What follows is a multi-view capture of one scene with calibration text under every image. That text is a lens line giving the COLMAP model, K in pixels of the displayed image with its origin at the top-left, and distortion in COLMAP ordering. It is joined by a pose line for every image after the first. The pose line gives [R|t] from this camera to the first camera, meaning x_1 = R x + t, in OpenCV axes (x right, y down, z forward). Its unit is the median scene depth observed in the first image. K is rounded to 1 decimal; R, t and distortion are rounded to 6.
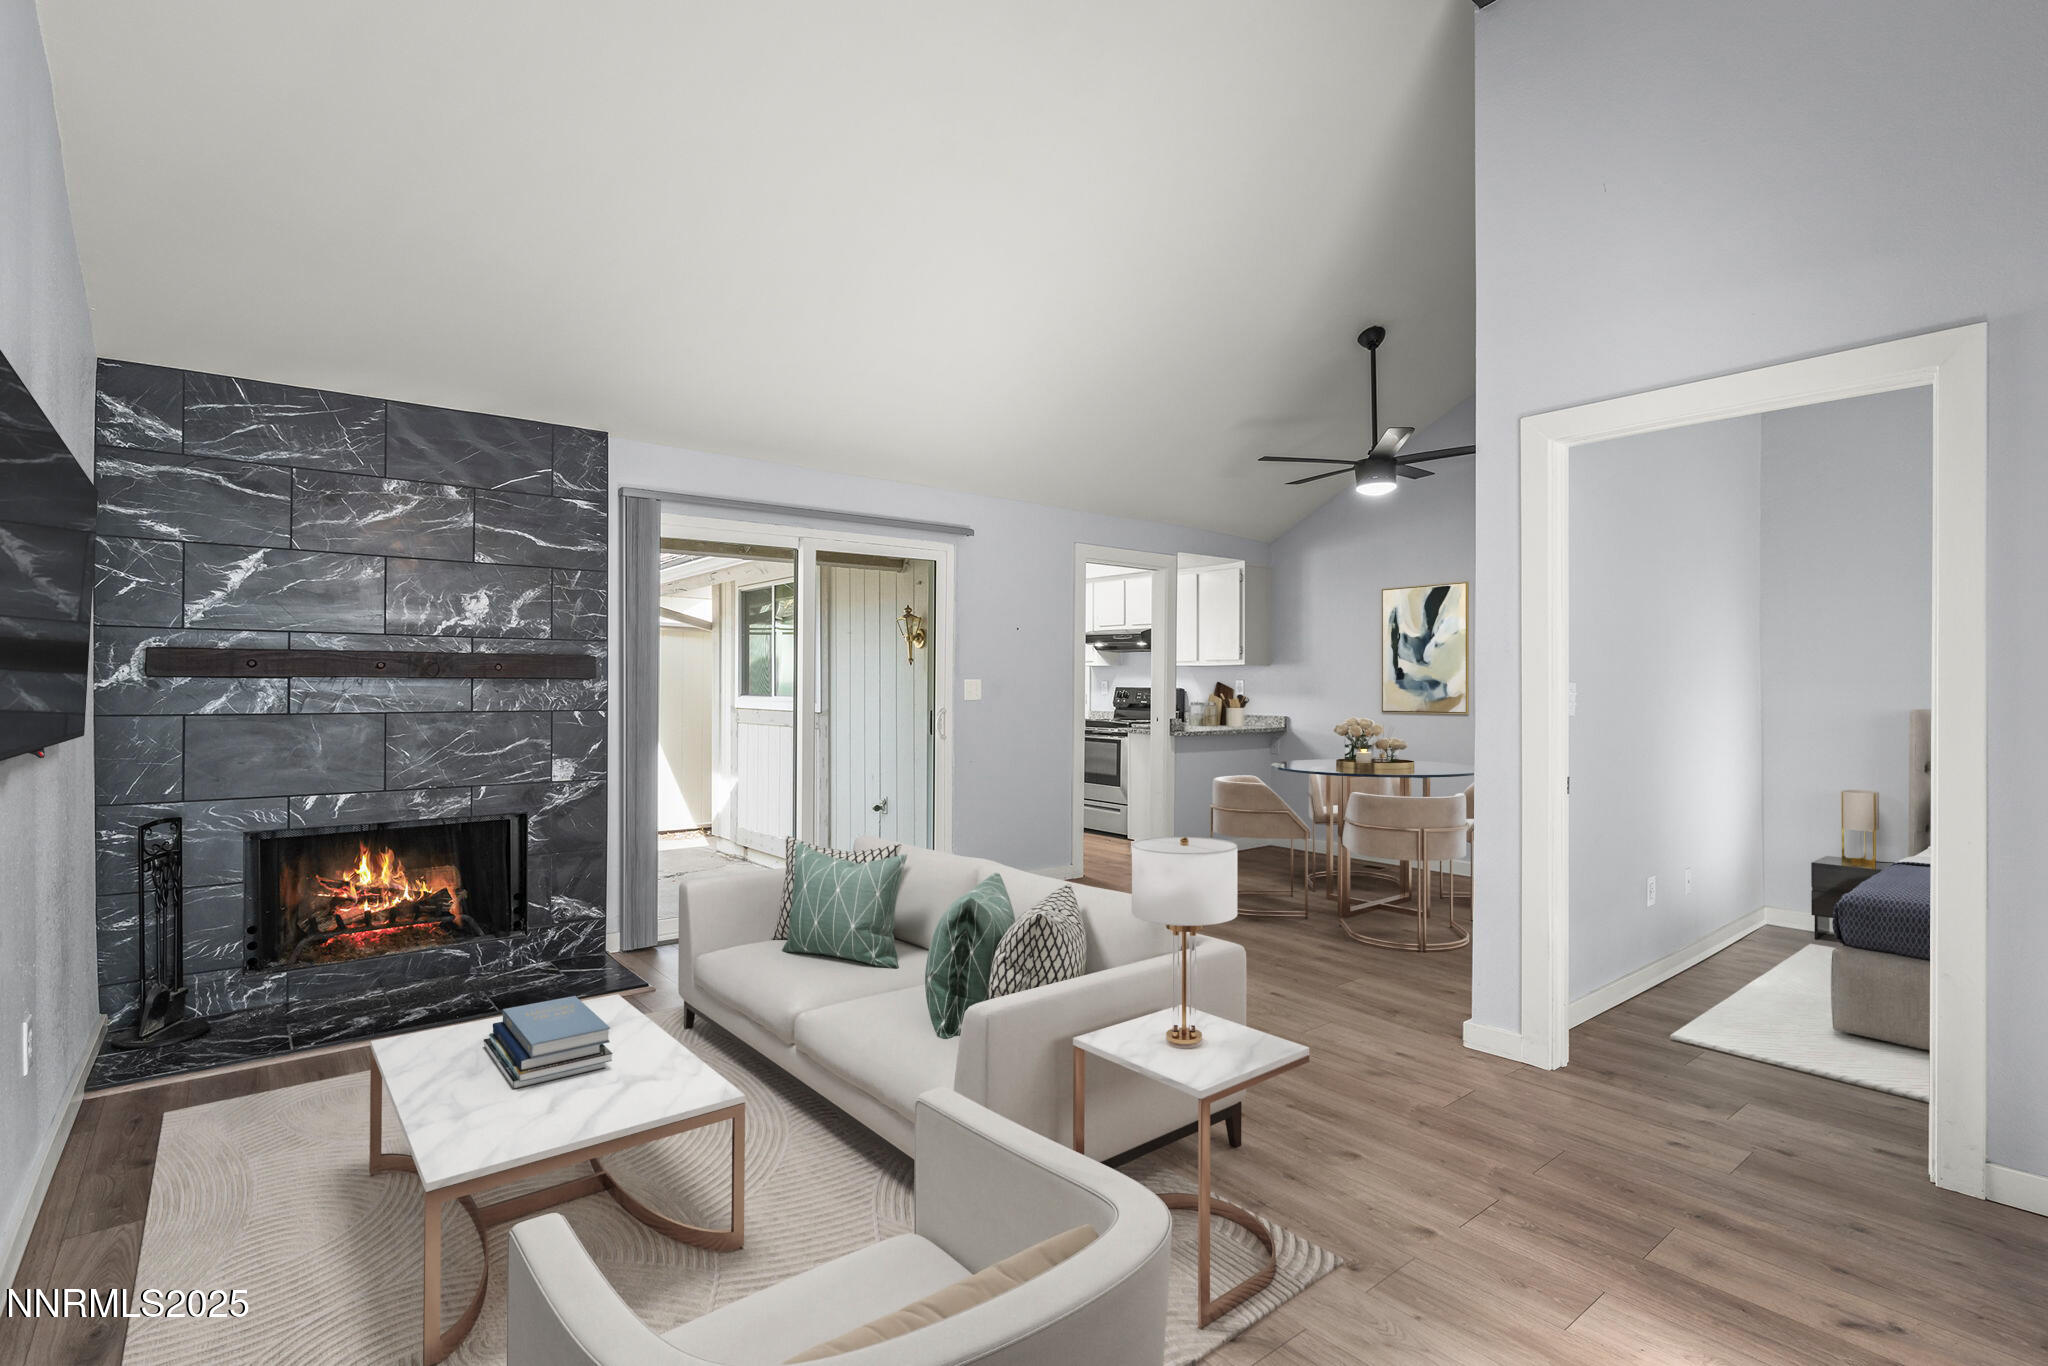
lens RADIAL K [[993.9, 0, 1024.0], [0, 993.9, 683.0], [0, 0, 1]] dist [-0.001915, 0.000145]
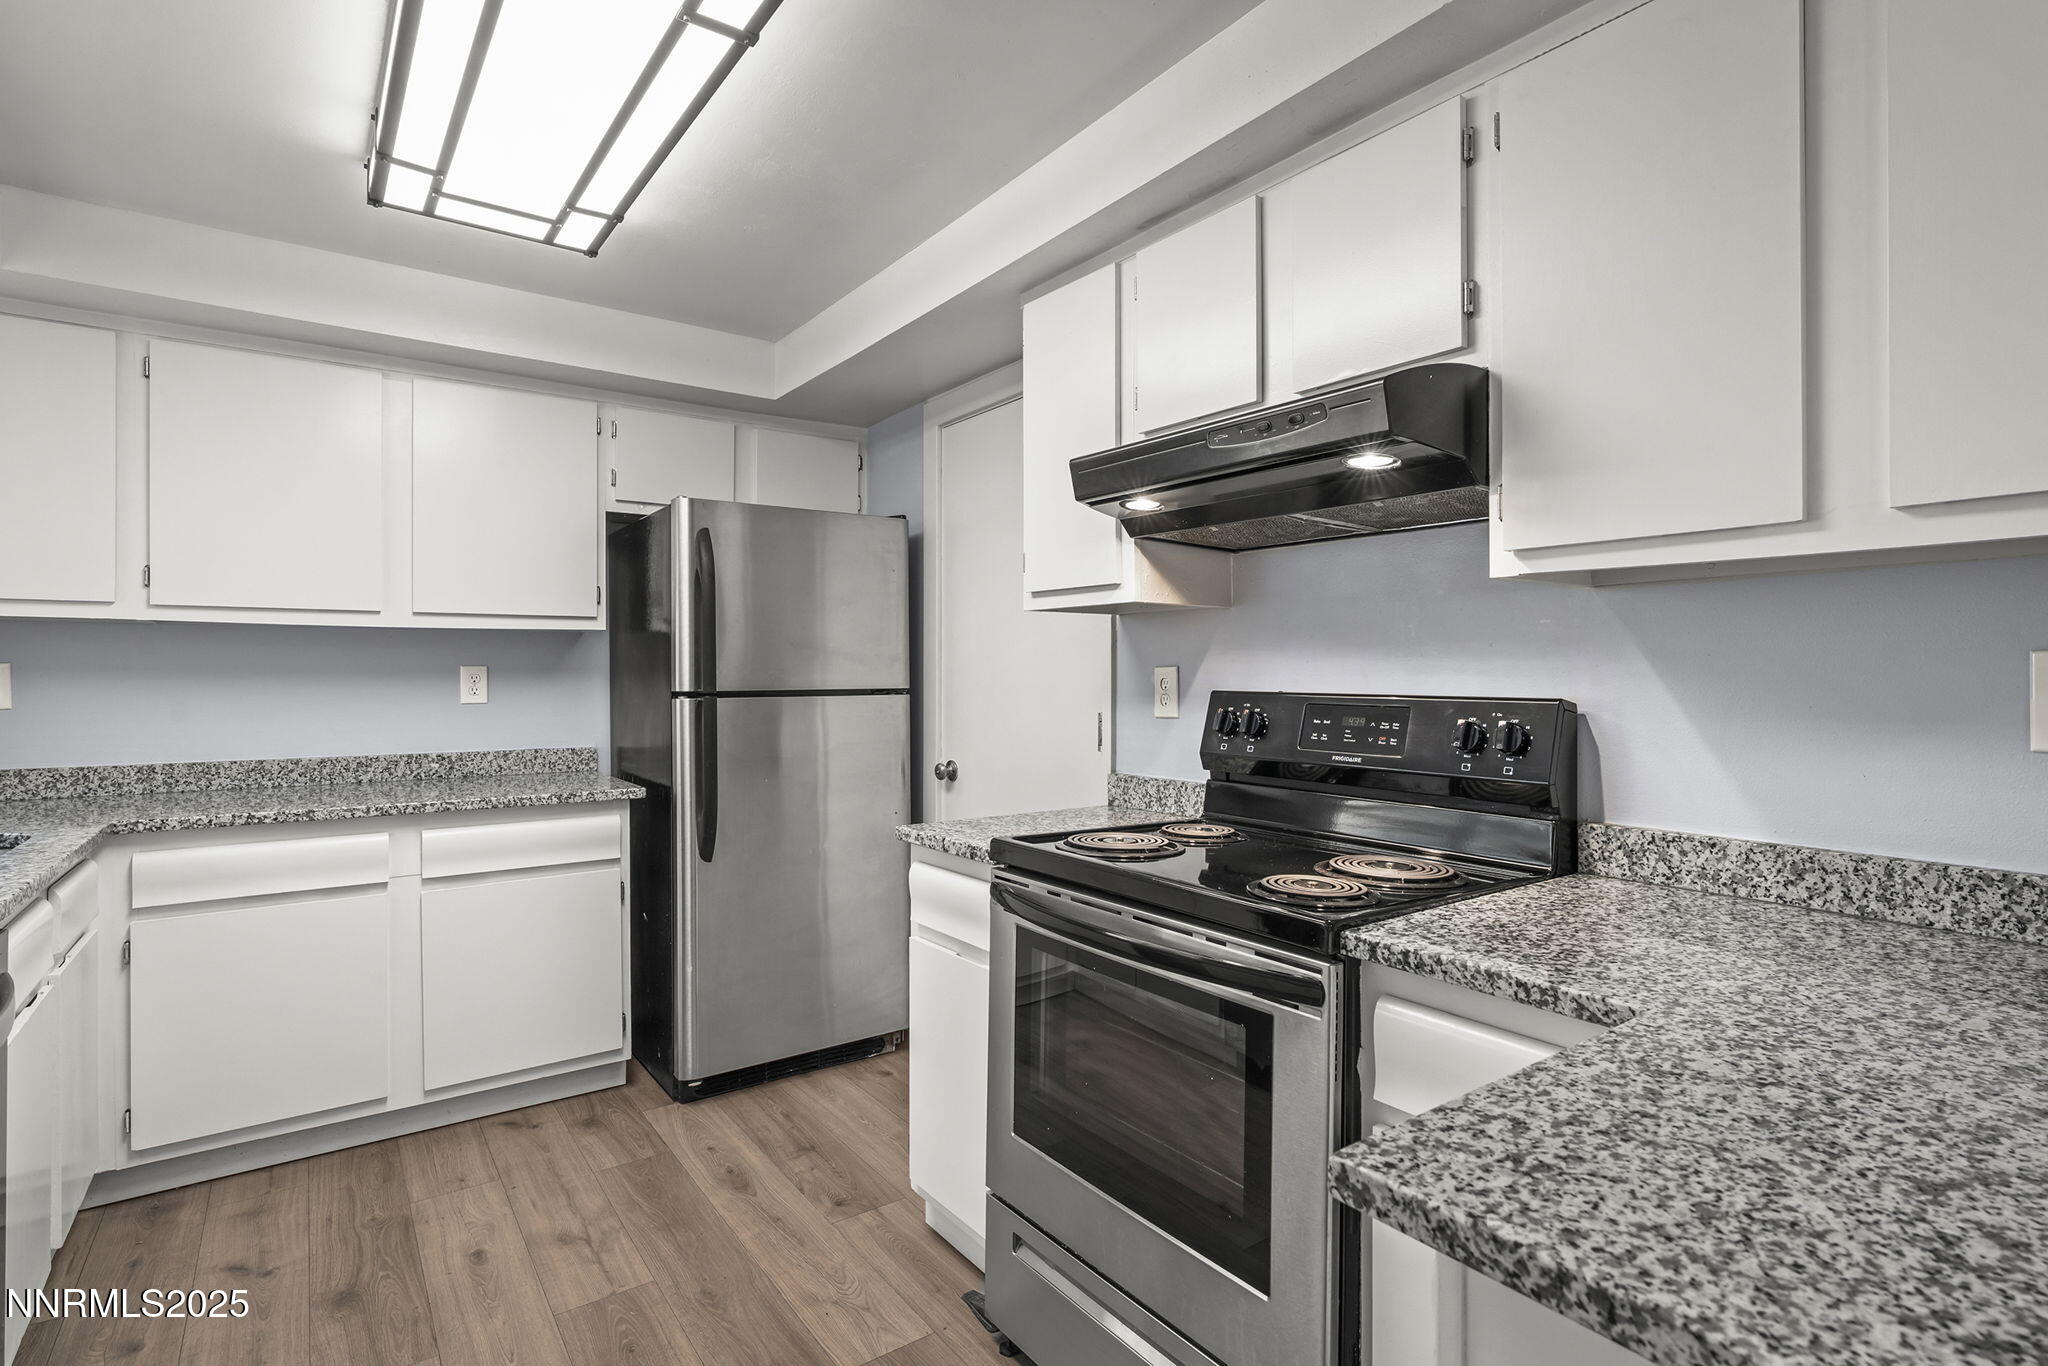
lens RADIAL K [[1035.5, 0, 1024.0], [0, 1035.5, 683.0], [0, 0, 1]] dist [-0.000108, 0.001210]
pose [[0.999165, -0.002133, -0.040812, 0.067094], [0.002541, 0.999947, 0.009937, -0.000347], [0.040788, -0.010032, 0.999117, 0.882144]]
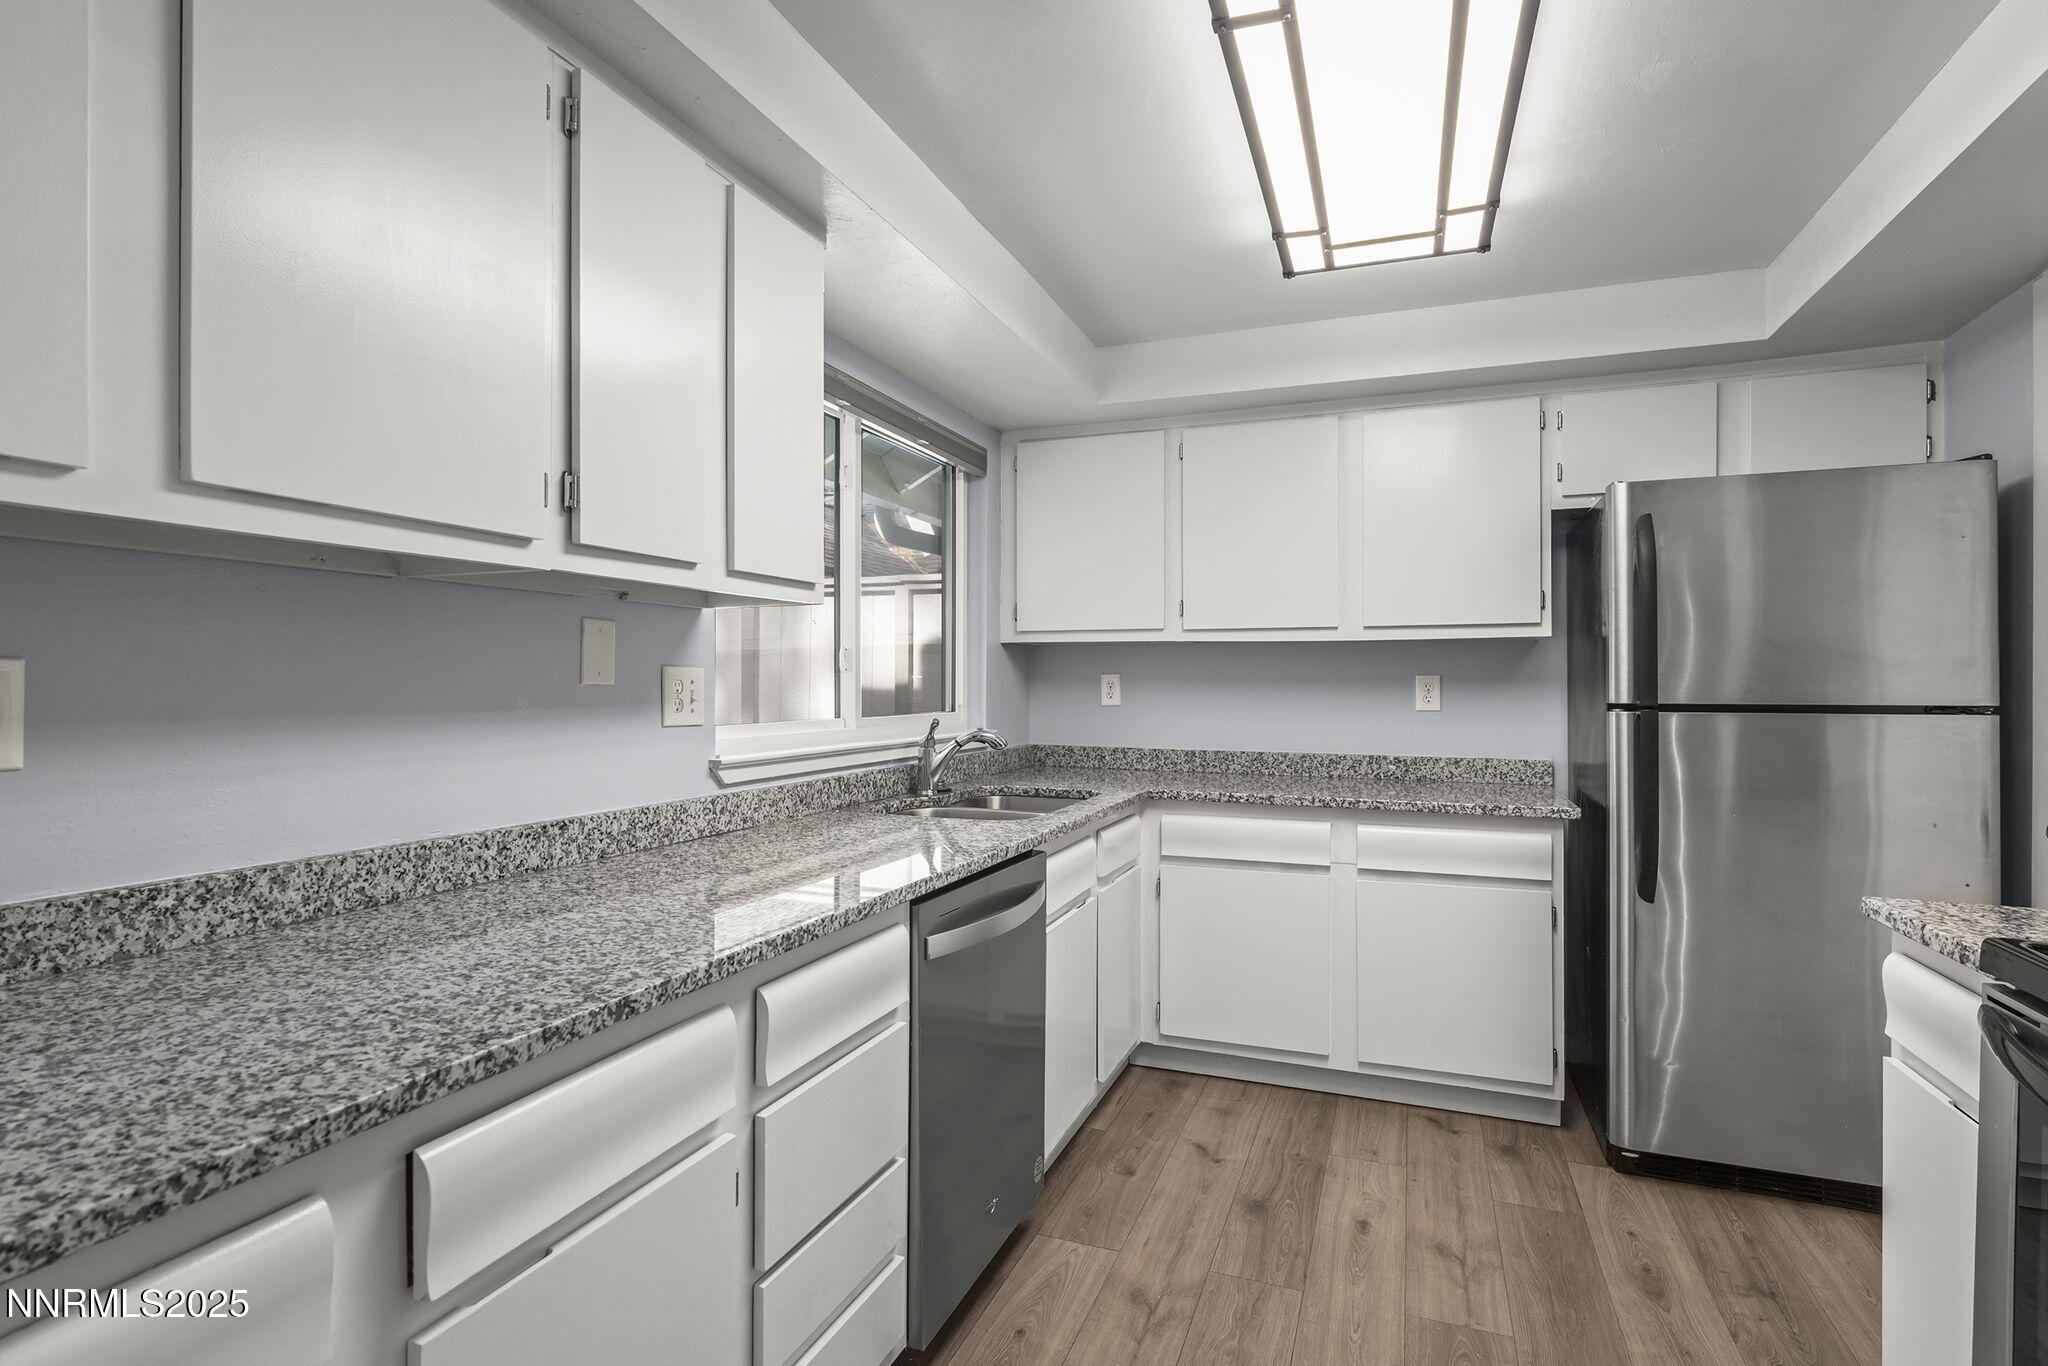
lens RADIAL K [[1026.3, 0, 991.9], [0, 1026.3, 691.5], [0, 0, 1]] dist [0.002165, 0.001753]
pose [[0.486205, 0.008720, -0.873801, 0.090055], [-0.001965, 0.999959, 0.008886, -0.000284], [0.873842, -0.002603, 0.486202, 0.898609]]
